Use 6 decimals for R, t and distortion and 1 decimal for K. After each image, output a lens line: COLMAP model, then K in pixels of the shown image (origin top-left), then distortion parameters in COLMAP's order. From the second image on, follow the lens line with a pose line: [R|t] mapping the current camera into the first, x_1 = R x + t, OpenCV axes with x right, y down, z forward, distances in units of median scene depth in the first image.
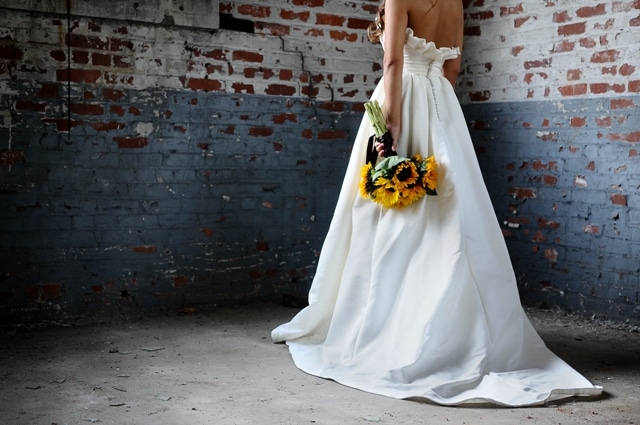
lens RADIAL K [[1024.9, 0, 320.0], [0, 1024.9, 212.5], [0, 0, 1]] dist [0.166475, 0.029482]
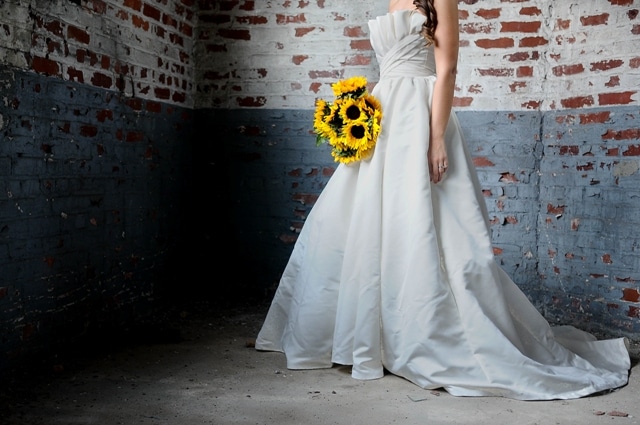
lens RADIAL K [[845.9, 0, 320.0], [0, 845.9, 212.5], [0, 0, 1]] dist [0.109826, 0.036760]
pose [[0.723376, -0.037291, 0.689446, -0.390354], [0.029960, 0.999295, 0.022616, -0.024845], [-0.689804, 0.004296, 0.723984, 0.394935]]
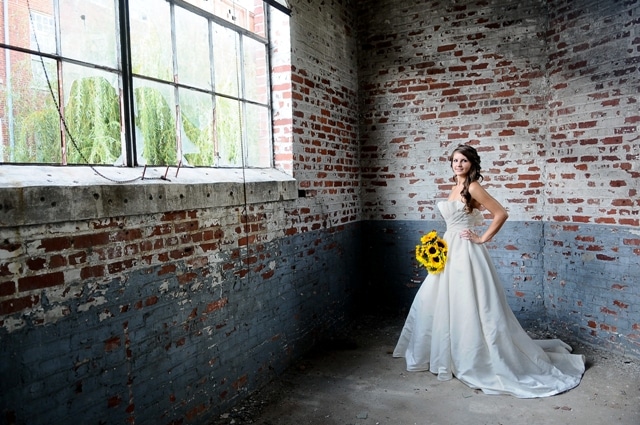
lens RADIAL K [[480.2, 0, 320.0], [0, 480.2, 212.5], [0, 0, 1]] dist [-0.006613, -0.058951]
pose [[0.872571, -0.078656, 0.482114, -0.433566], [0.077264, 0.996750, 0.022779, -0.163687], [-0.482339, 0.017374, 0.875812, 0.279093]]
